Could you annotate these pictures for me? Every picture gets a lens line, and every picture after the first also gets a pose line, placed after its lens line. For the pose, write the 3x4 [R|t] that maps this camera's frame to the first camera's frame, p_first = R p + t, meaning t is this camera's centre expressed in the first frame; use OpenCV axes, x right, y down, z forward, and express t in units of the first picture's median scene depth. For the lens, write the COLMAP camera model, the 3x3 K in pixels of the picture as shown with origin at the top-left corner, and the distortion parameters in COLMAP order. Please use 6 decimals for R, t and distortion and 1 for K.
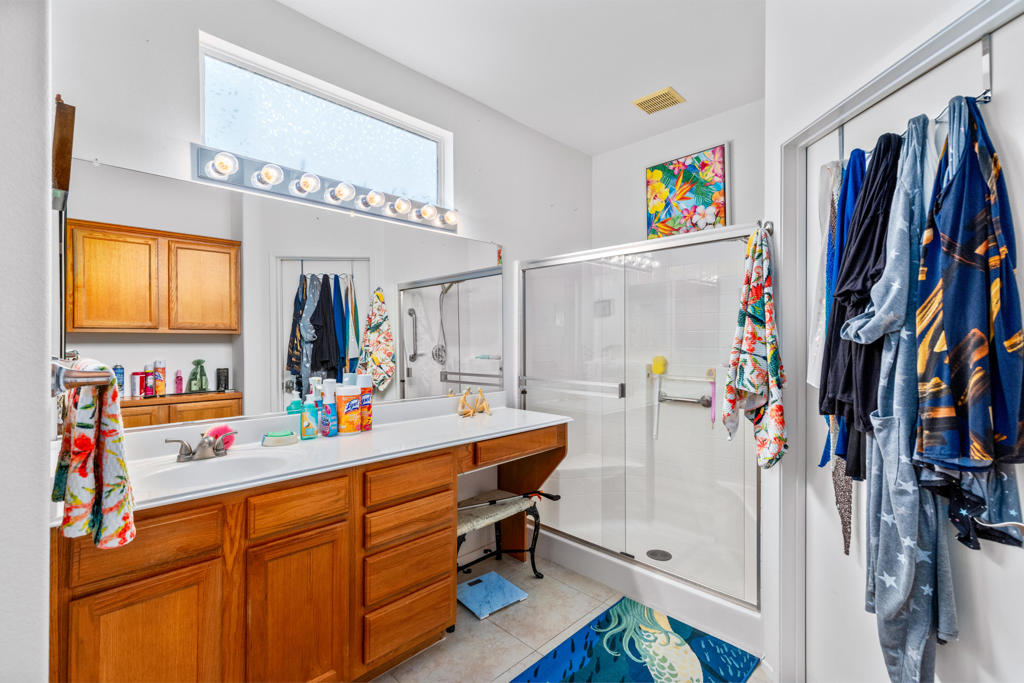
lens RADIAL K [[462.2, 0, 508.8], [0, 462.2, 342.0], [0, 0, 1]] dist [0.005474, -0.000137]
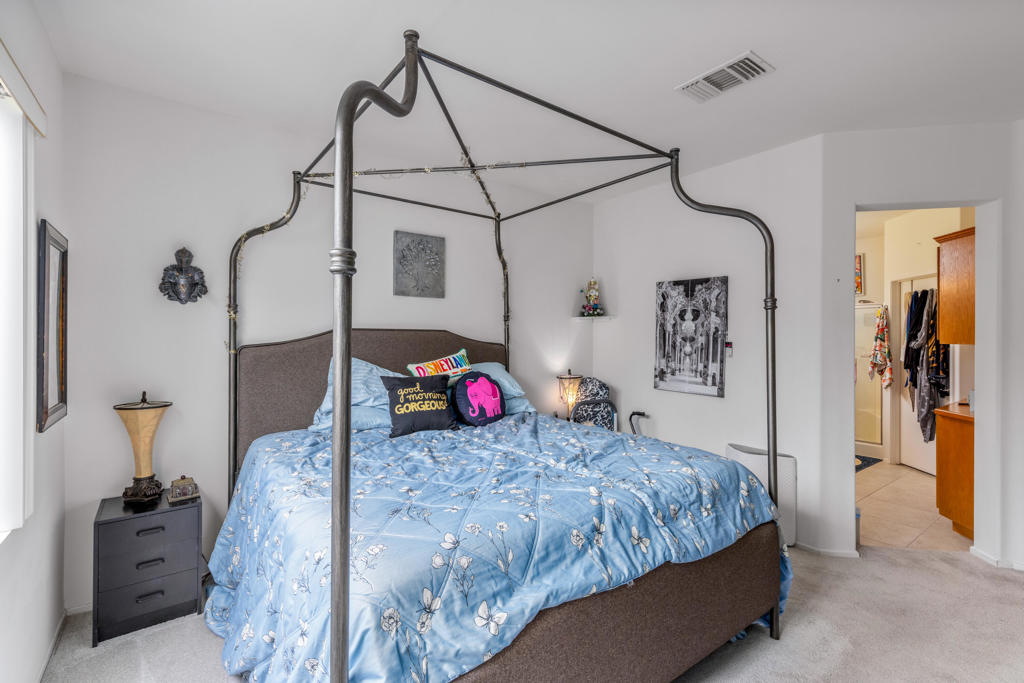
lens RADIAL K [[462.2, 0, 514.7], [0, 462.2, 337.9], [0, 0, 1]] dist [0.005474, -0.000137]
pose [[0.990071, 0.003156, -0.140535, -1.799106], [-0.003685, 0.999987, -0.003506, -0.051415], [0.140522, 0.003989, 0.990069, -2.972230]]
